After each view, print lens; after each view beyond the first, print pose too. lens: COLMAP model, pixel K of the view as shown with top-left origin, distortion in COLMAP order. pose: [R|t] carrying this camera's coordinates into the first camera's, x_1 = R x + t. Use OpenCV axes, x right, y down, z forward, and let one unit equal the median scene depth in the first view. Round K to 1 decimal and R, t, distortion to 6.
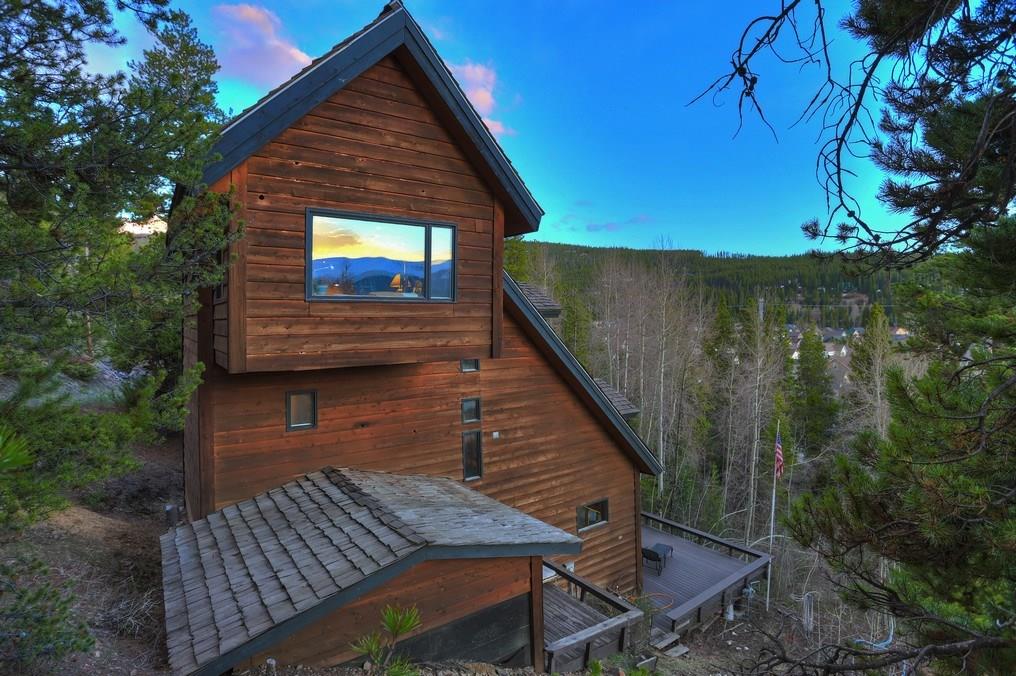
lens RADIAL K [[516.5, 0, 507.8], [0, 516.5, 334.7], [0, 0, 1]] dist [-0.026642, 0.005765]
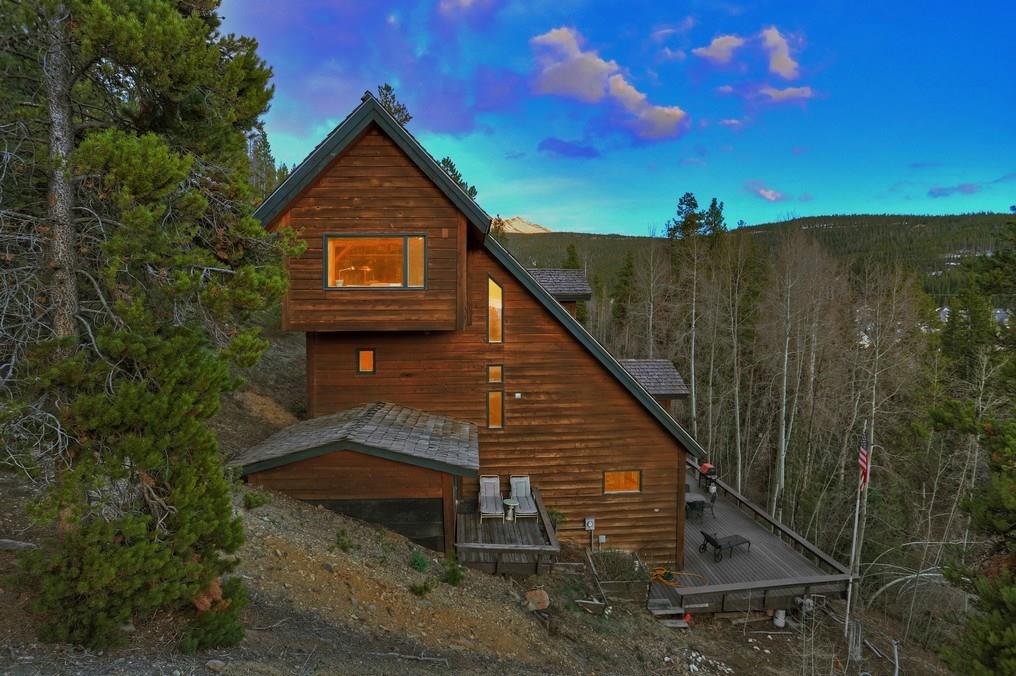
lens RADIAL K [[516.5, 0, 514.2], [0, 516.5, 323.5], [0, 0, 1]] dist [-0.026642, 0.005765]
pose [[0.847637, 0.022389, -0.530104, 0.681254], [-0.017032, 0.999743, 0.014990, 0.004325], [0.530304, -0.003677, 0.847800, -0.053232]]
